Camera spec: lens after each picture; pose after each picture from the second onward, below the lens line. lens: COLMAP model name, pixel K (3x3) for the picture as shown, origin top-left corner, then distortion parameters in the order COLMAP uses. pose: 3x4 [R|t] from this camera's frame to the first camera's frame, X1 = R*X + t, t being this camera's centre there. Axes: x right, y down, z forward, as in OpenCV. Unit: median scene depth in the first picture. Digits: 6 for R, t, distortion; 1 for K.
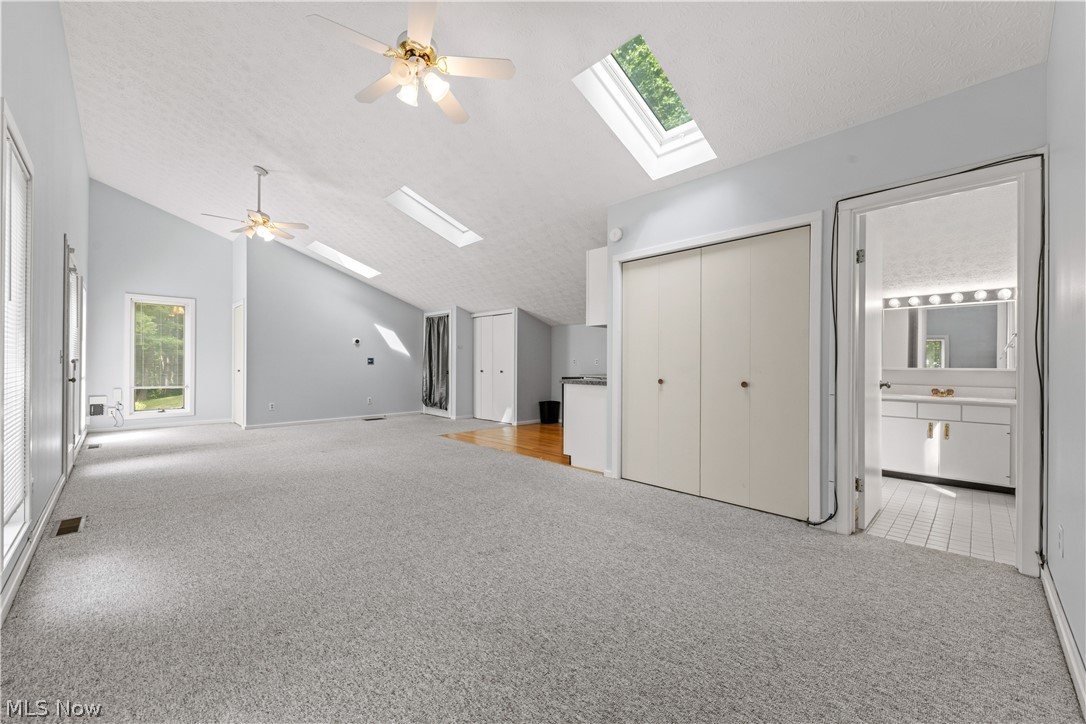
lens RADIAL K [[432.2, 0, 543.5], [0, 432.2, 363.4], [0, 0, 1]] dist [0.000281, -0.000005]
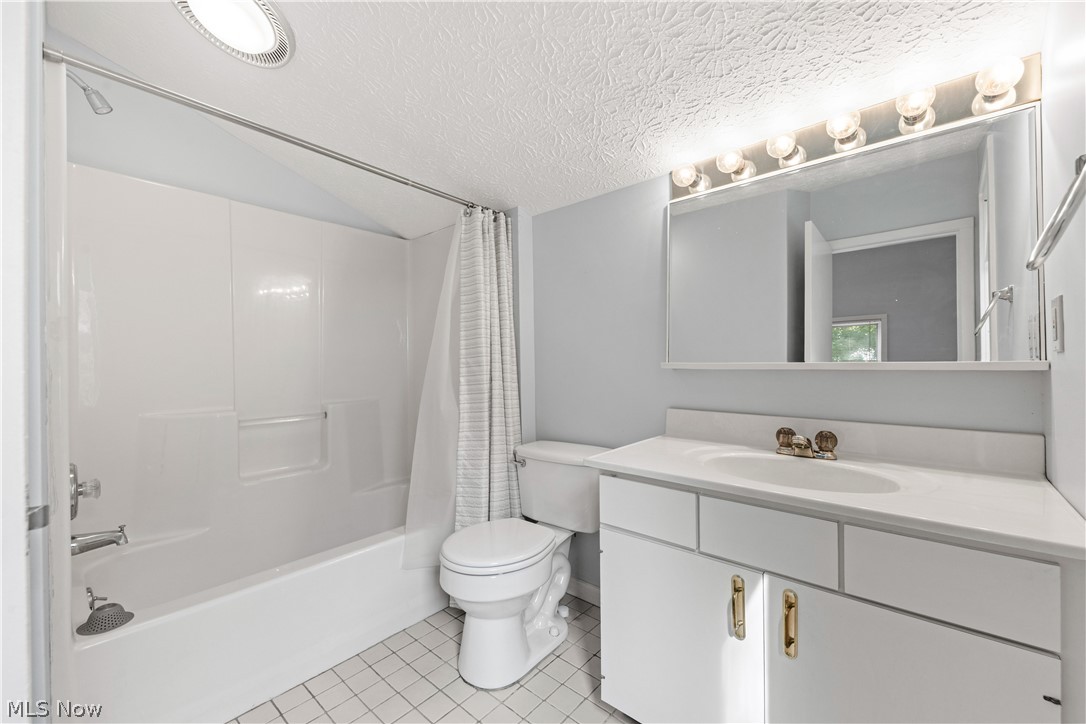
lens RADIAL K [[432.2, 0, 543.1], [0, 432.2, 363.2], [0, 0, 1]] dist [0.000281, -0.000005]
pose [[0.998284, -0.016648, 0.056136, 0.725286], [0.016669, 0.999861, 0.000086, 0.007971], [-0.056129, 0.000849, 0.998423, 0.708620]]
